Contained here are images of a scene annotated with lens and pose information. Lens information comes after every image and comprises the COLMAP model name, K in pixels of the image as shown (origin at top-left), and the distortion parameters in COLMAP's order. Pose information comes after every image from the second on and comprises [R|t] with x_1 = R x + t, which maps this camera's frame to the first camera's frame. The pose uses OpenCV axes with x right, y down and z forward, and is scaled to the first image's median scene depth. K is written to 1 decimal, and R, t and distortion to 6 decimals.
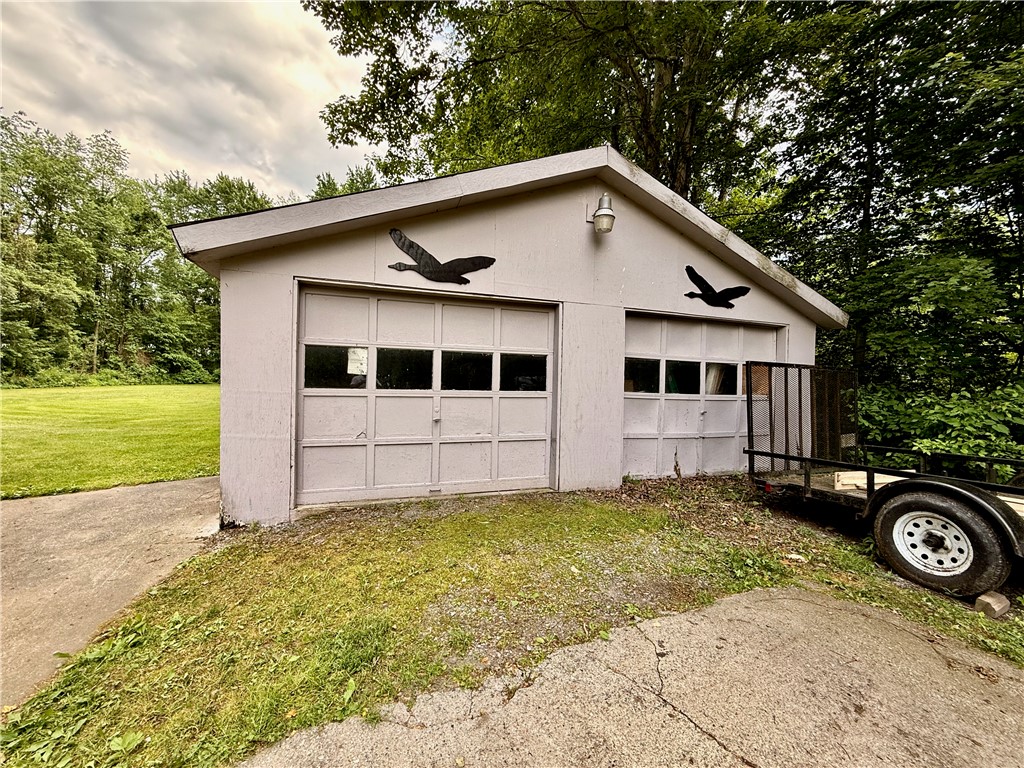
lens RADIAL K [[404.6, 0, 513.8], [0, 404.6, 378.0], [0, 0, 1]] dist [0.001671, -0.000195]
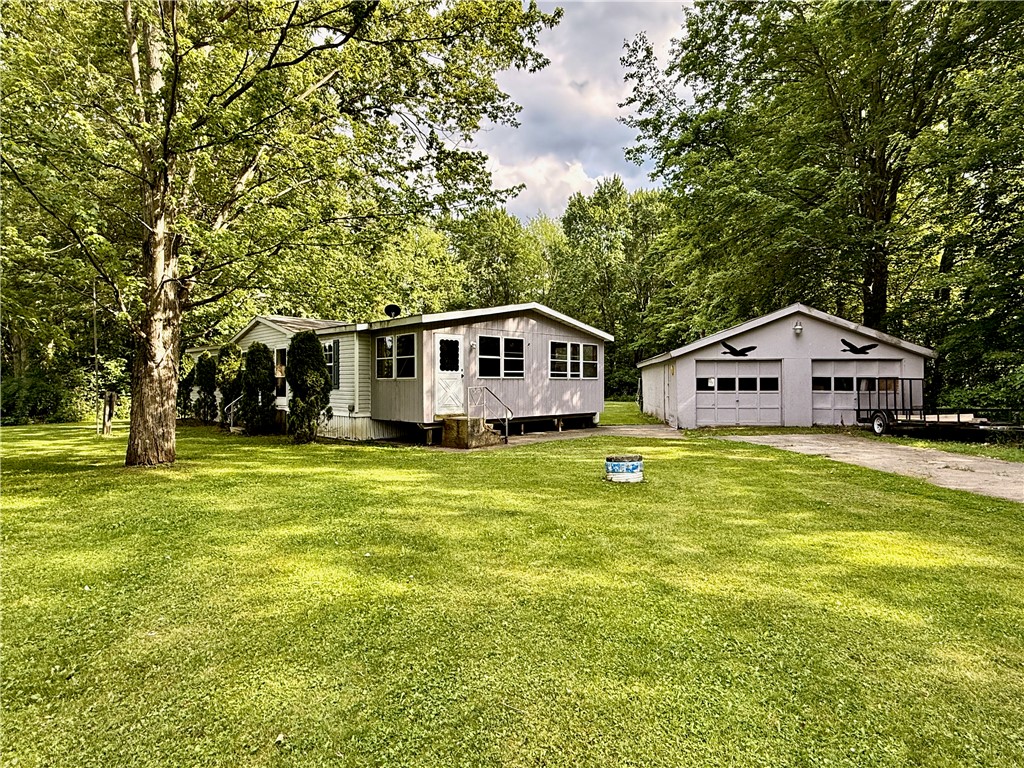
lens RADIAL K [[562.6, 0, 510.3], [0, 562.6, 381.2], [0, 0, 1]] dist [-0.001592, -0.000202]
pose [[0.890761, -0.030193, -0.453468, 0.209838], [0.022662, 0.999500, -0.022034, 0.011838], [0.453906, 0.009350, 0.891000, -3.542511]]
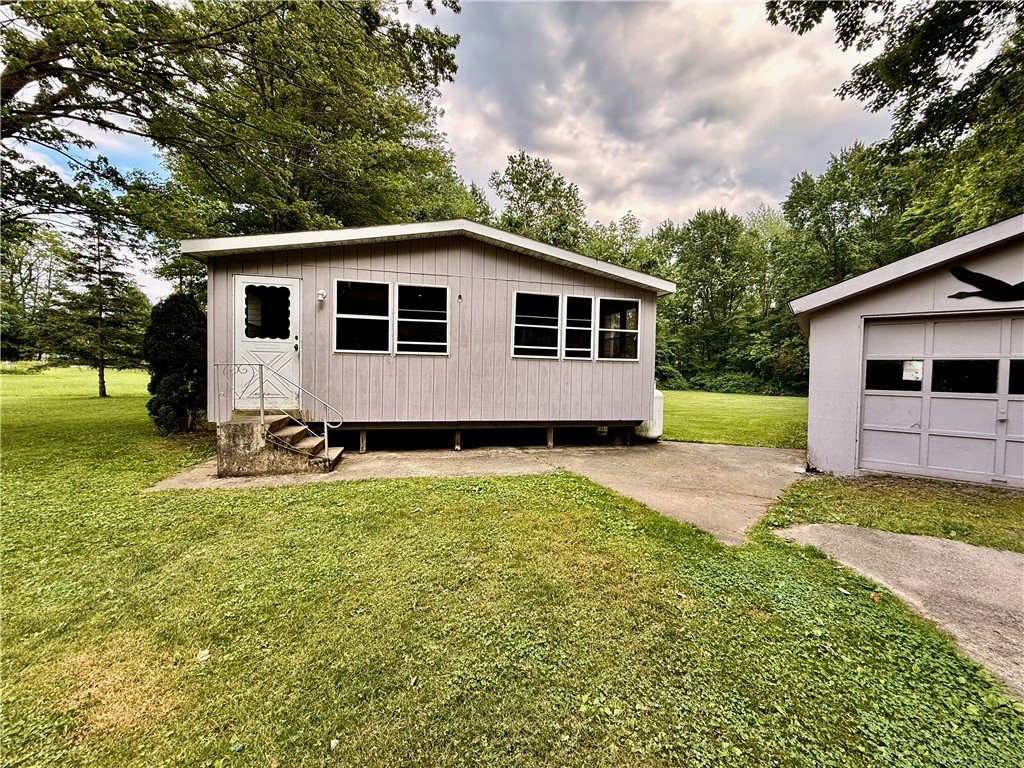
lens RADIAL K [[404.6, 0, 513.0], [0, 404.6, 384.2], [0, 0, 1]] dist [0.001671, -0.000195]
pose [[0.517956, 0.008805, -0.855362, 0.075282], [-0.013224, 0.999910, 0.002285, 0.017726], [0.855305, 0.010127, 0.518026, -0.799633]]
